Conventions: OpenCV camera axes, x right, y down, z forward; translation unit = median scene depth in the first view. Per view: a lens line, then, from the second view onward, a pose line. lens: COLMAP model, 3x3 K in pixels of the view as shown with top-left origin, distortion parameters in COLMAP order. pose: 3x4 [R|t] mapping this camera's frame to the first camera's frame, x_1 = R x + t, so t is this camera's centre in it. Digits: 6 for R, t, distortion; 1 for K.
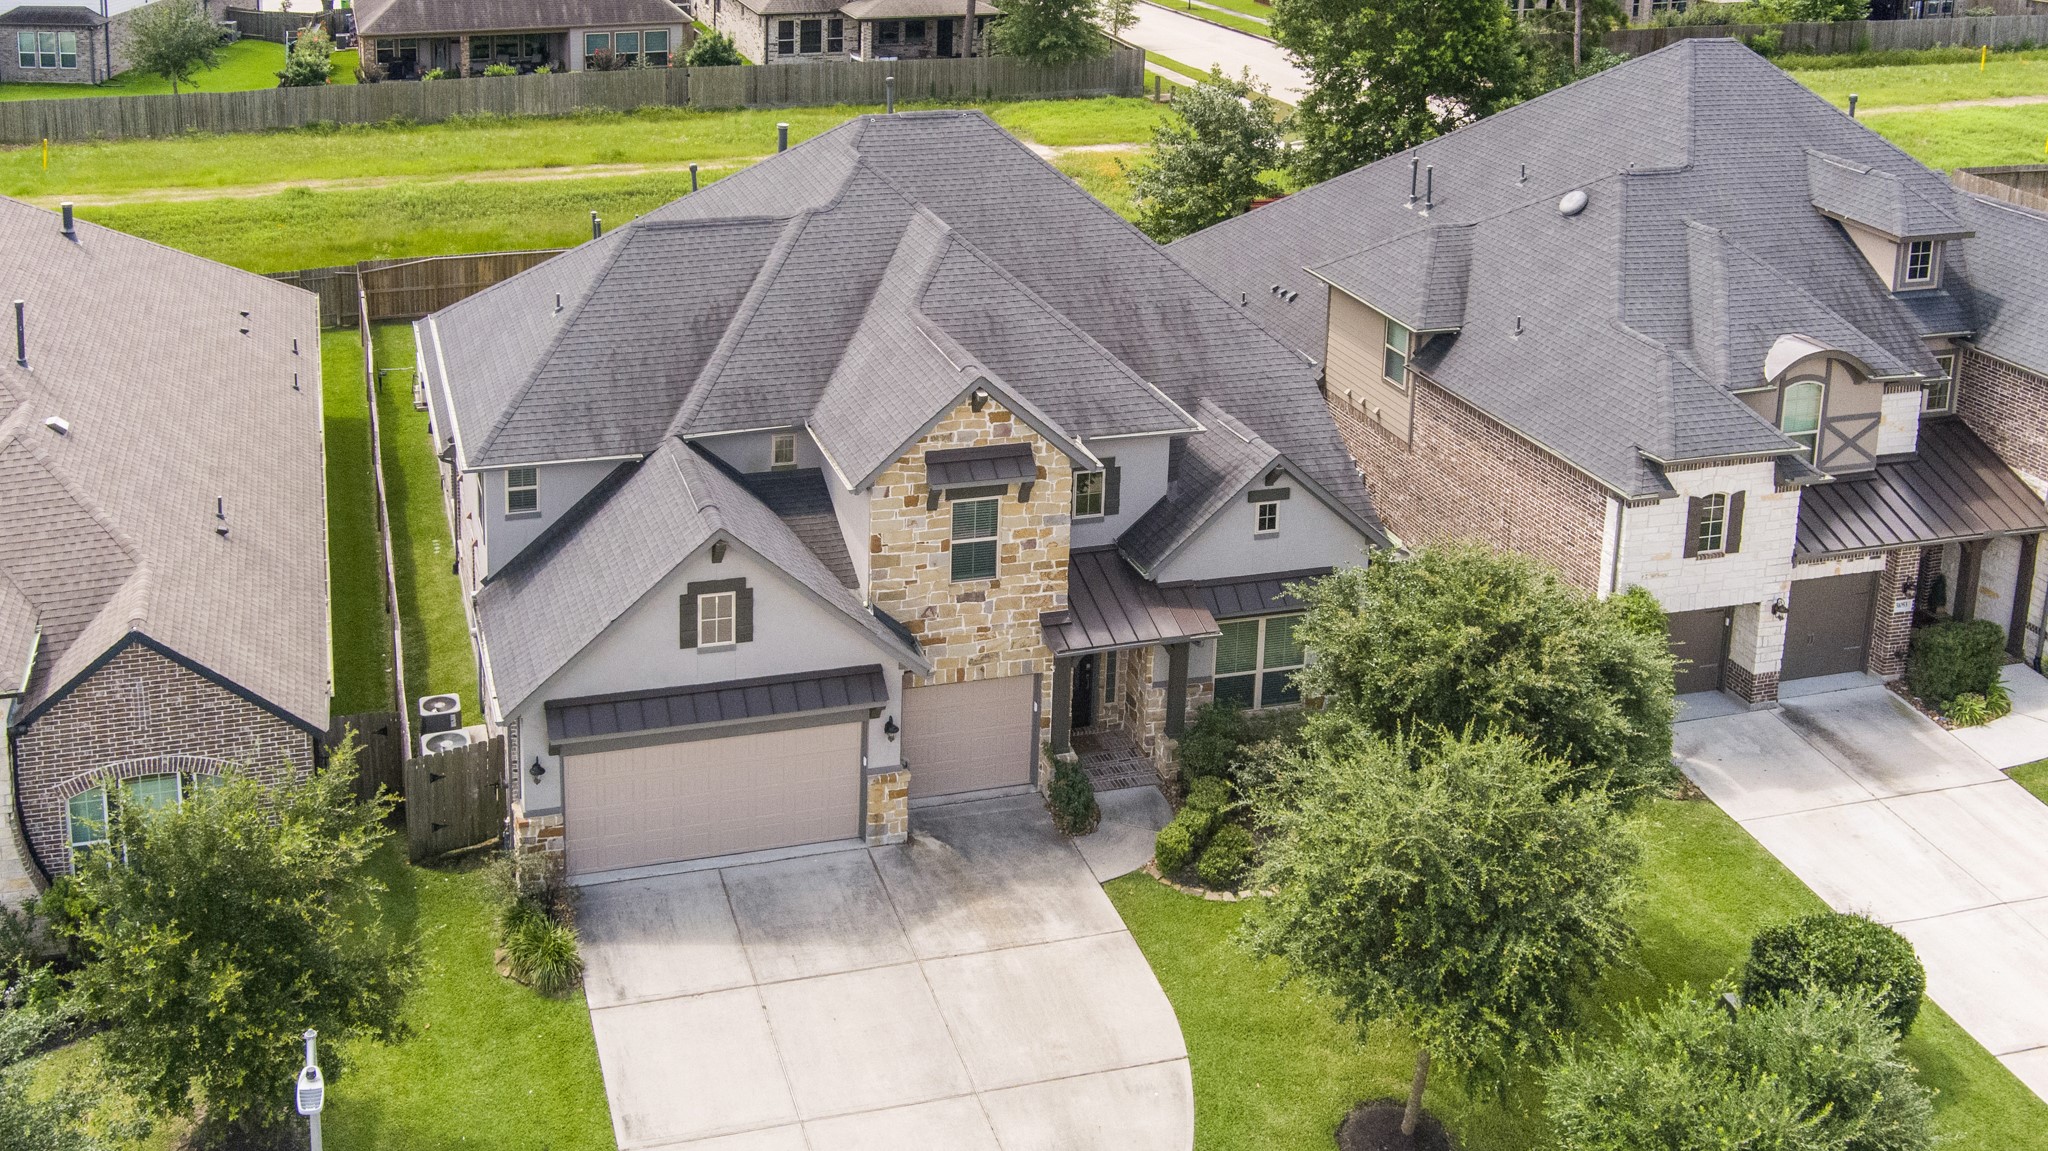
lens RADIAL K [[1922.3, 0, 759.5], [0, 1922.3, 199.7], [0, 0, 1]] dist [-0.005001, -0.010929]
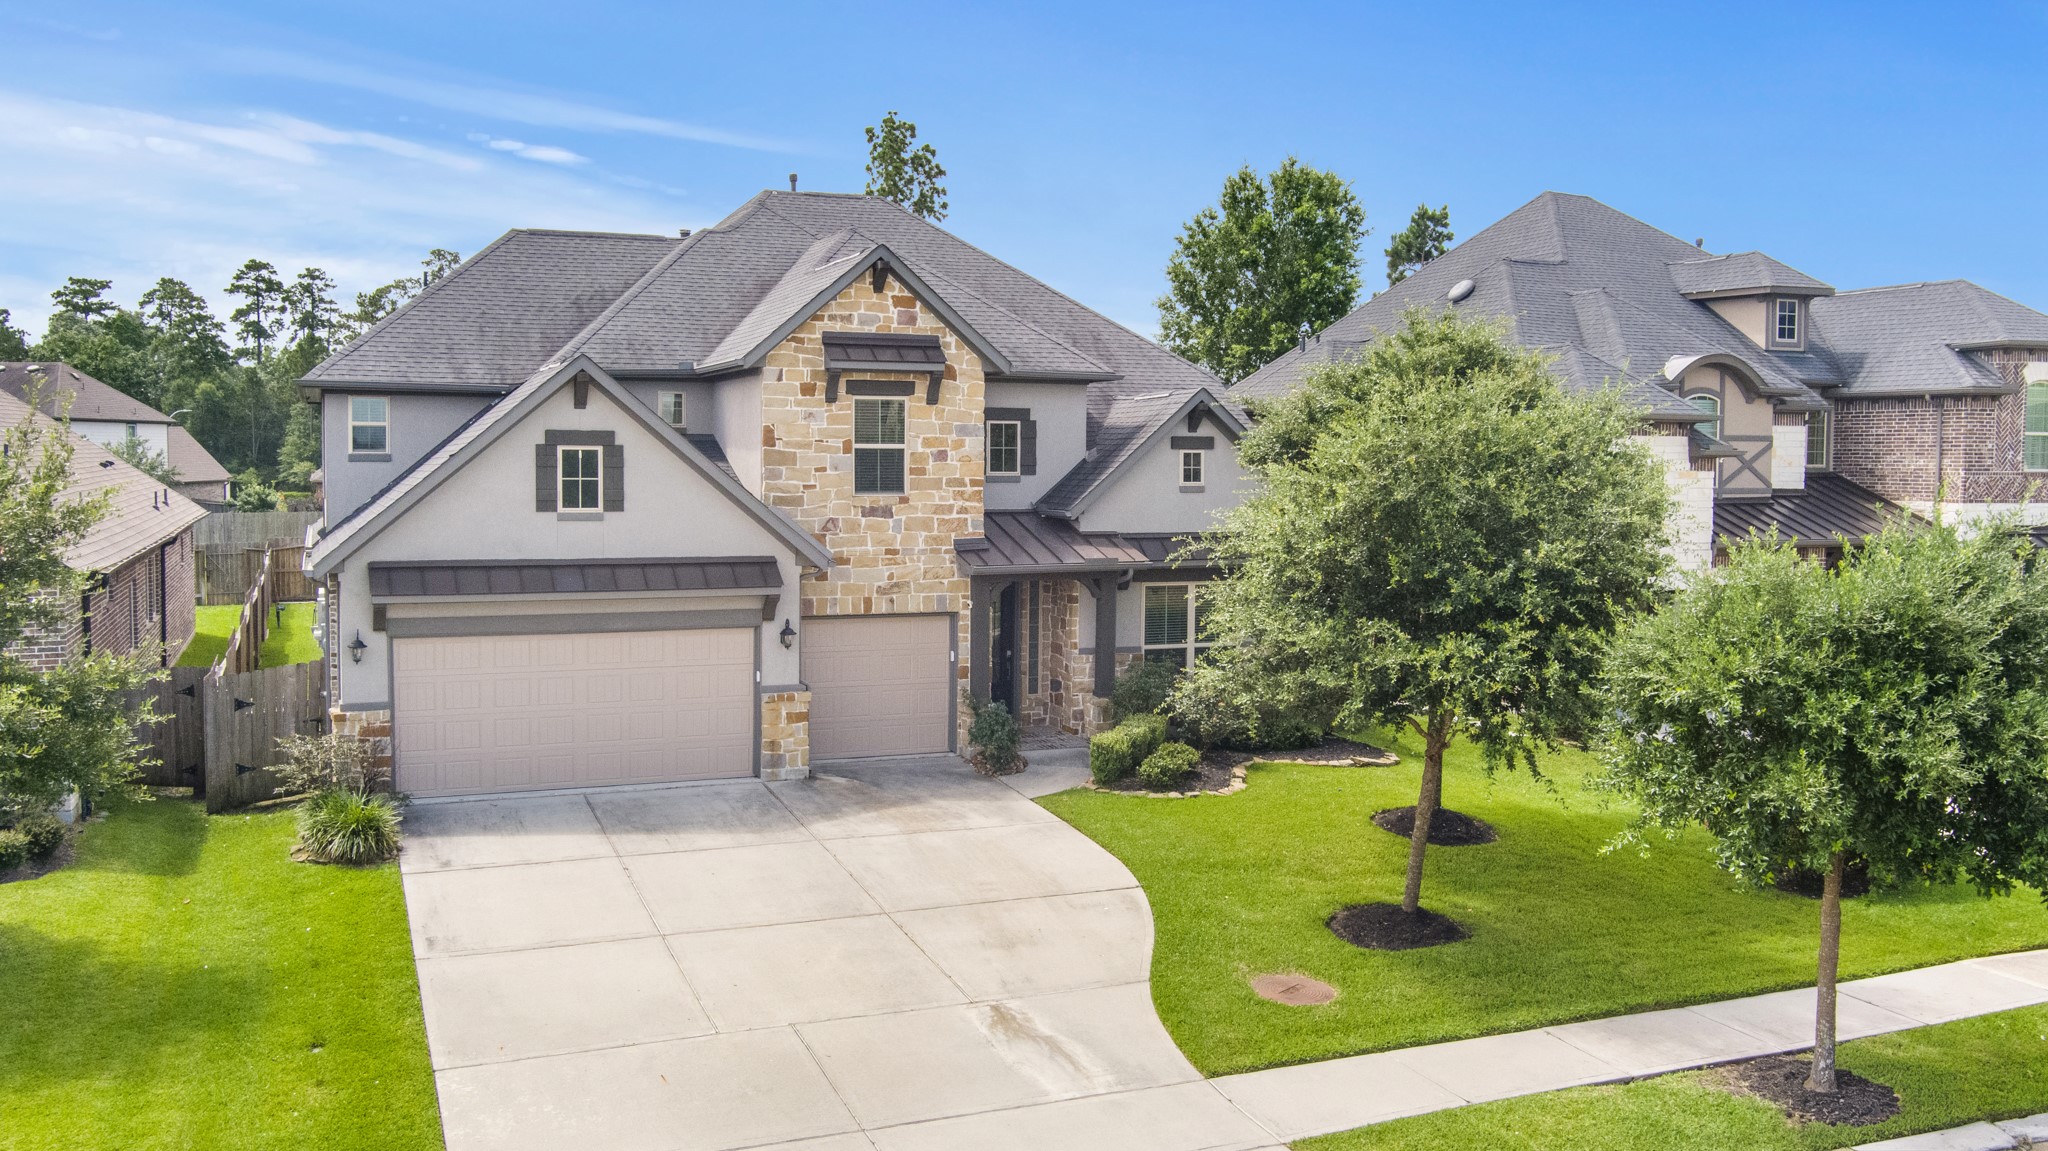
lens RADIAL K [[1606.6, 0, 928.9], [0, 1606.6, 646.5], [0, 0, 1]] dist [-0.002466, -0.001098]
pose [[0.991832, -0.006188, 0.127404, 0.038595], [0.023773, 0.990289, -0.136975, 0.376307], [-0.125319, 0.138885, 0.982347, 0.272592]]
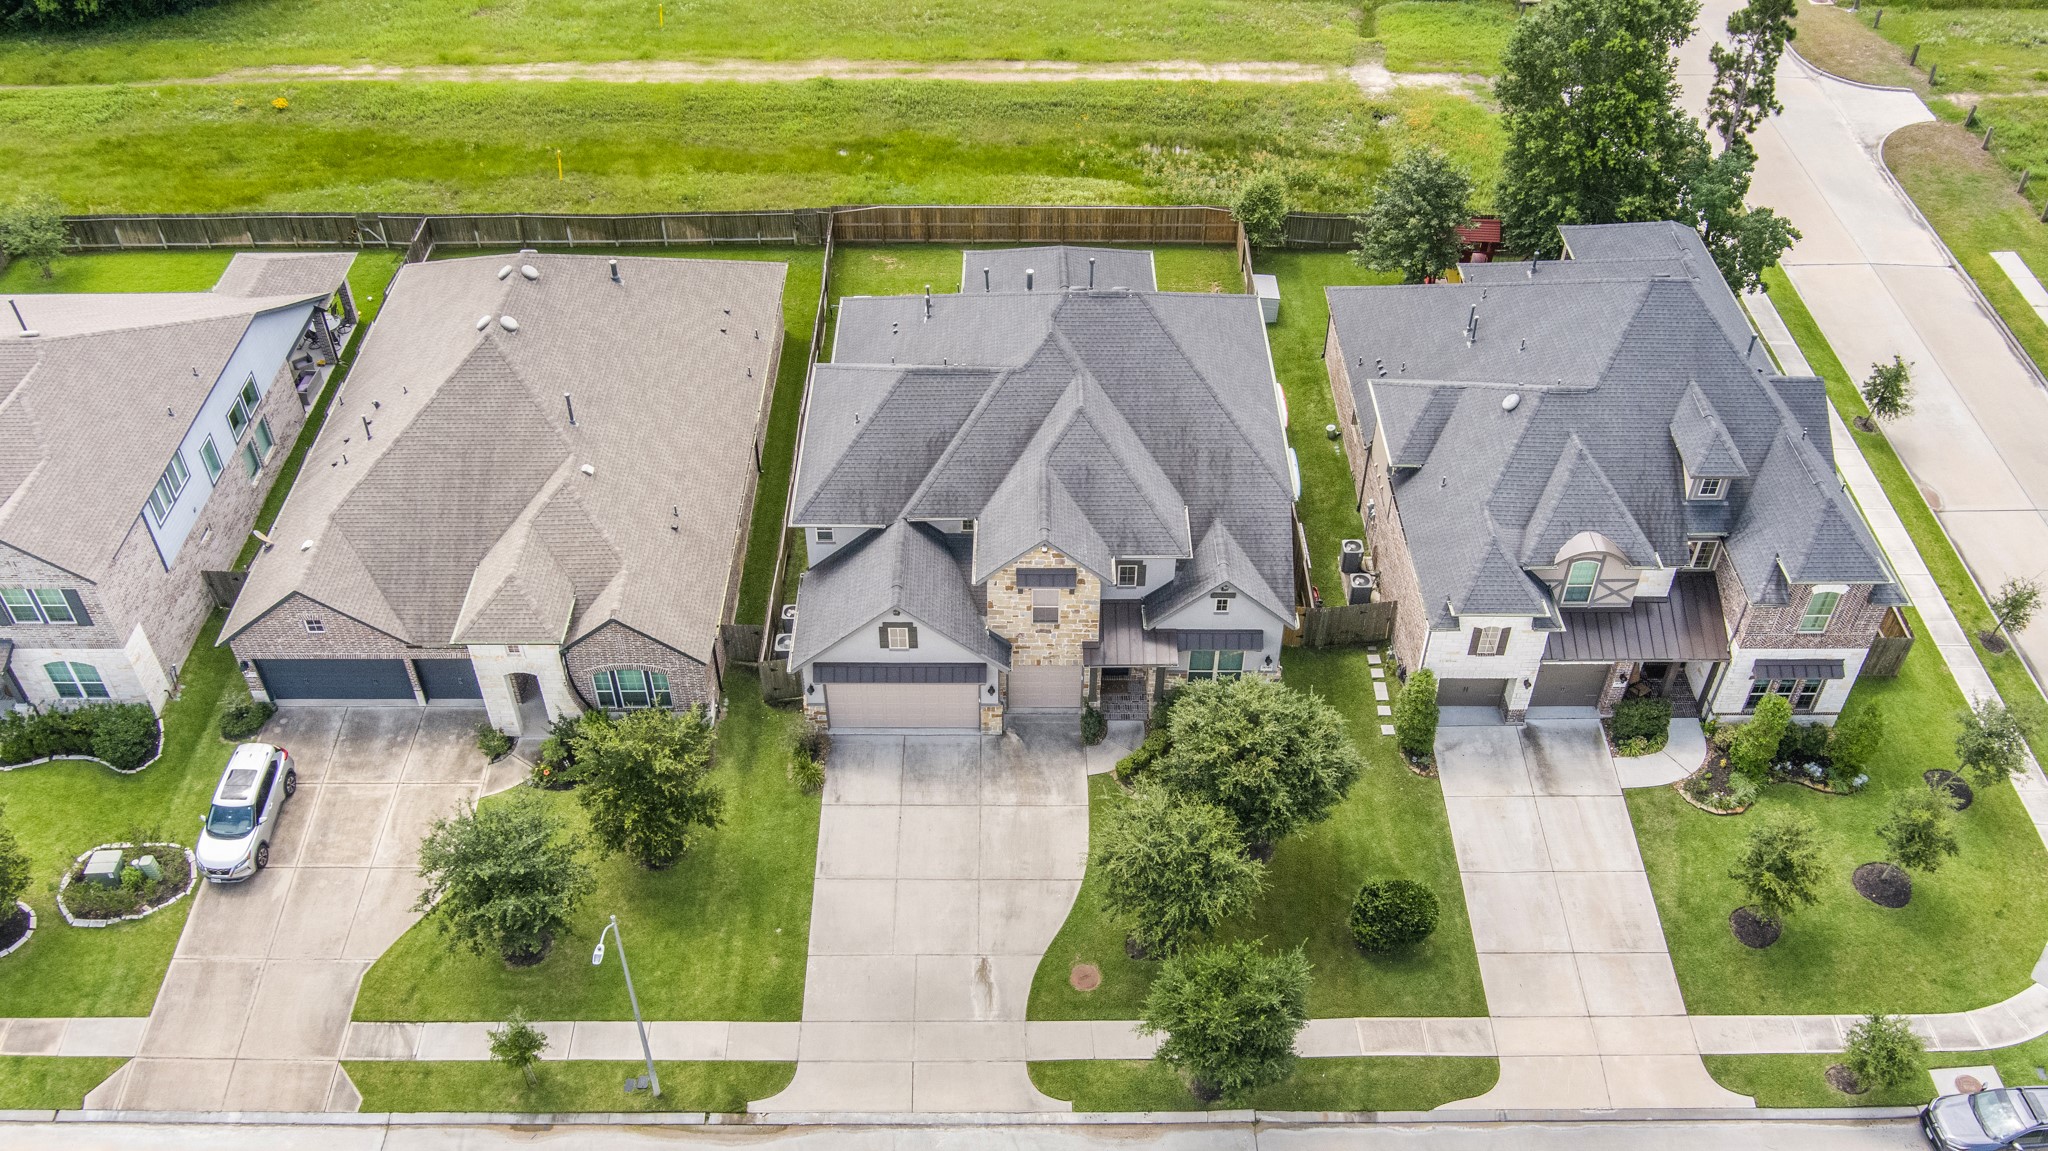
lens RADIAL K [[1599.9, 0, 1024.0], [0, 1599.9, 575.5], [0, 0, 1]] dist [0.001432, -0.002071]
pose [[0.973541, 0.152011, -0.170617, 0.354061], [-0.048383, 0.866839, 0.496235, -0.622485], [0.223331, -0.474850, 0.851259, -0.313840]]
